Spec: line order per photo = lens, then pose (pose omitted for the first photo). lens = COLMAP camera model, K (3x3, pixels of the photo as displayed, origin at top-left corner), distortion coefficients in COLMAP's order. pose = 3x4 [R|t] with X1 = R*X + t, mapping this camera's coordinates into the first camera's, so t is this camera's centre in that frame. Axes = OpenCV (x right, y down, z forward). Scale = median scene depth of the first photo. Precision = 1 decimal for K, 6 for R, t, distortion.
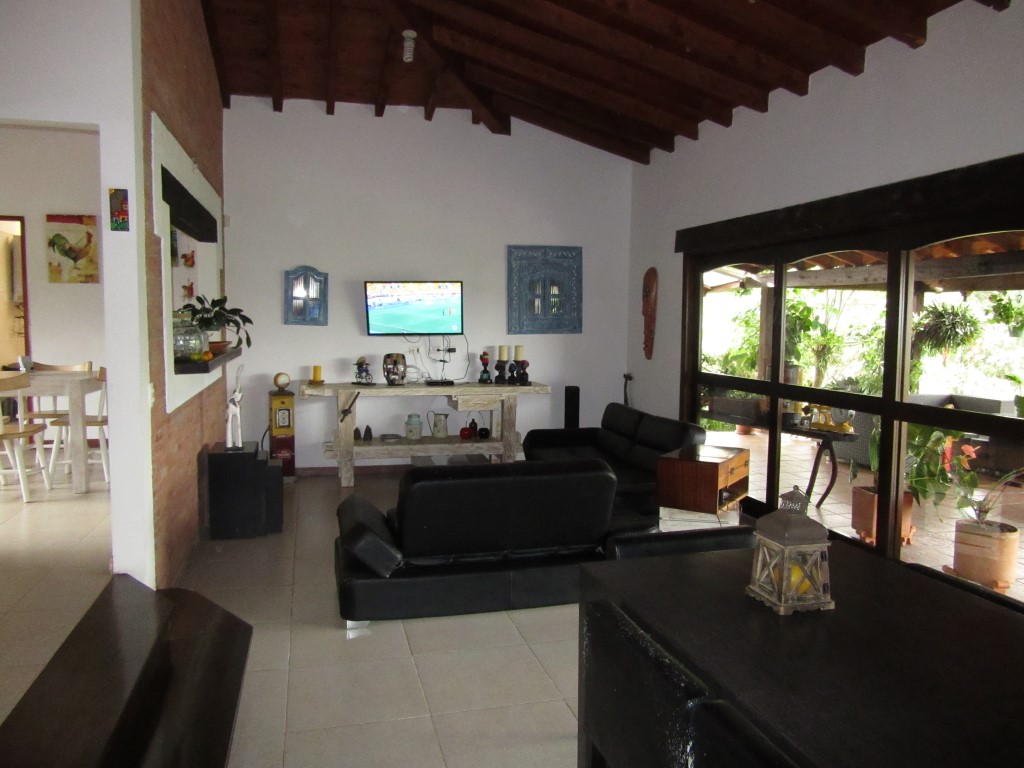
lens RADIAL K [[768.0, 0, 512.0], [0, 768.0, 384.0], [0, 0, 1]] dist [-0.027765, 0.007756]
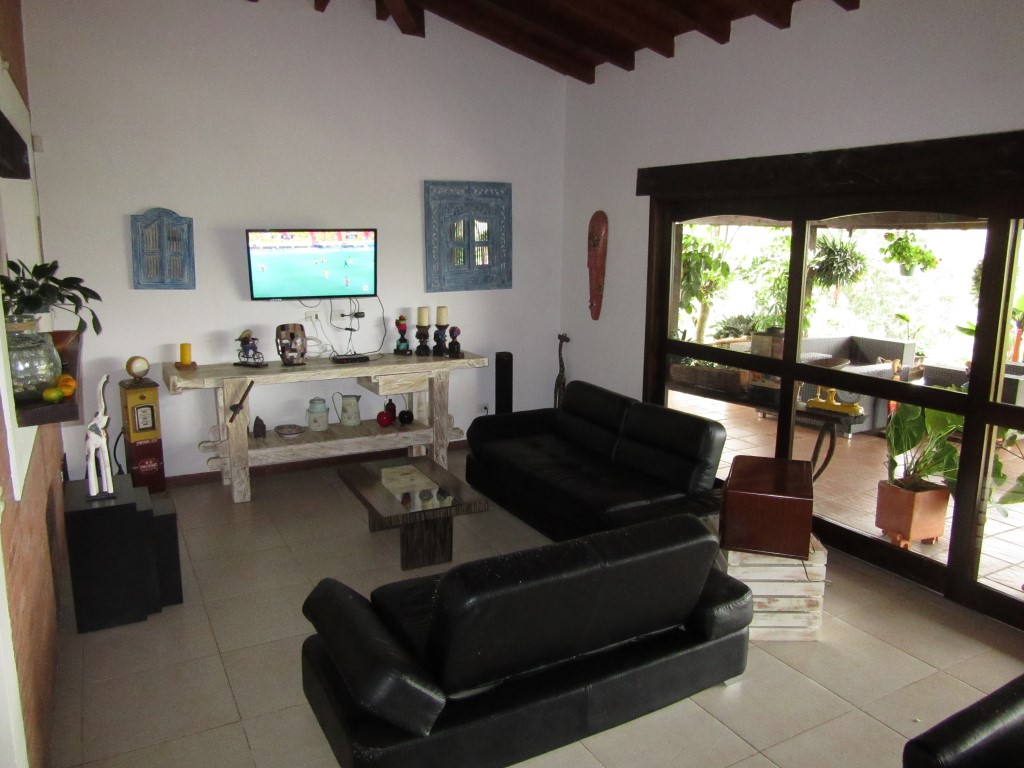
lens RADIAL K [[768.0, 0, 512.0], [0, 768.0, 384.0], [0, 0, 1]] dist [-0.027765, 0.007756]
pose [[0.971274, -0.046005, 0.233476, -0.118655], [0.020067, 0.993474, 0.112278, -0.061396], [-0.237118, -0.104367, 0.965858, 0.196563]]
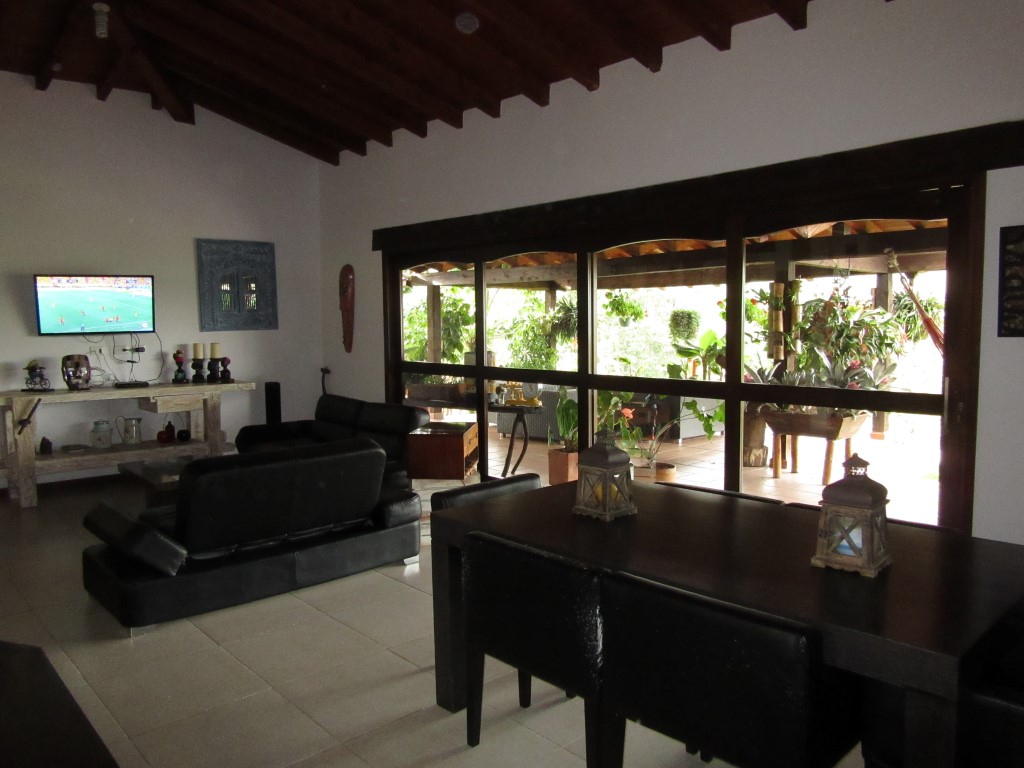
lens RADIAL K [[768.0, 0, 512.0], [0, 768.0, 384.0], [0, 0, 1]] dist [-0.027765, 0.007756]
pose [[0.887074, -0.051493, 0.458747, -0.109625], [0.052122, 0.998577, 0.011301, 0.011069], [-0.458676, 0.013886, 0.888495, -0.031450]]
